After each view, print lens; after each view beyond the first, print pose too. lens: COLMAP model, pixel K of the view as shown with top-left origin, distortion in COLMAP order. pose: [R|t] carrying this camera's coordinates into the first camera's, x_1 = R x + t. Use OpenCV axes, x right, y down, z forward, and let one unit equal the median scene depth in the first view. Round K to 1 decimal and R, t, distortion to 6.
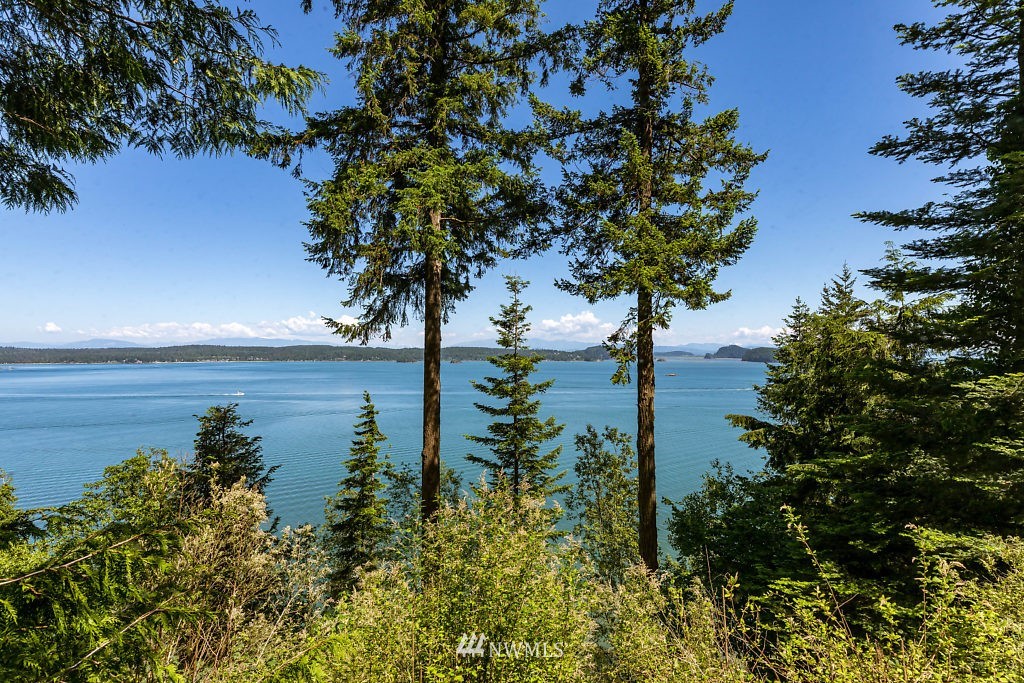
lens RADIAL K [[479.1, 0, 515.9], [0, 479.1, 340.1], [0, 0, 1]] dist [-0.008368, 0.000115]
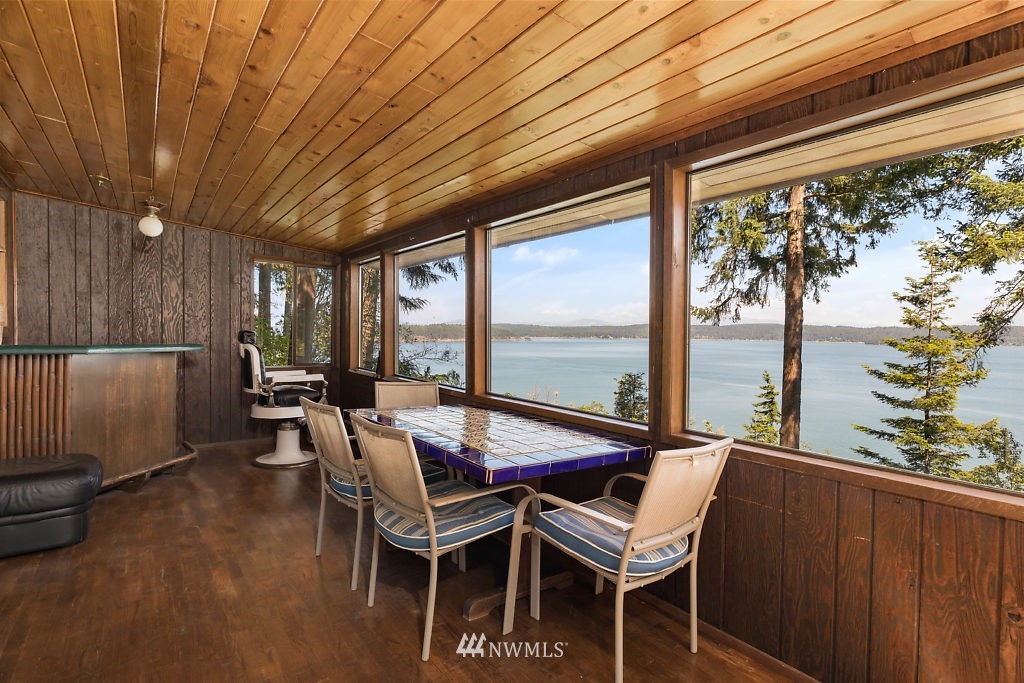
lens RADIAL K [[508.2, 0, 517.8], [0, 508.2, 339.1], [0, 0, 1]] dist [-0.002192, 0.000040]
pose [[0.653929, 0.022616, -0.756218, 0.197973], [0.008520, 0.999270, 0.037252, -0.004222], [0.756508, -0.030803, 0.653259, -0.100120]]
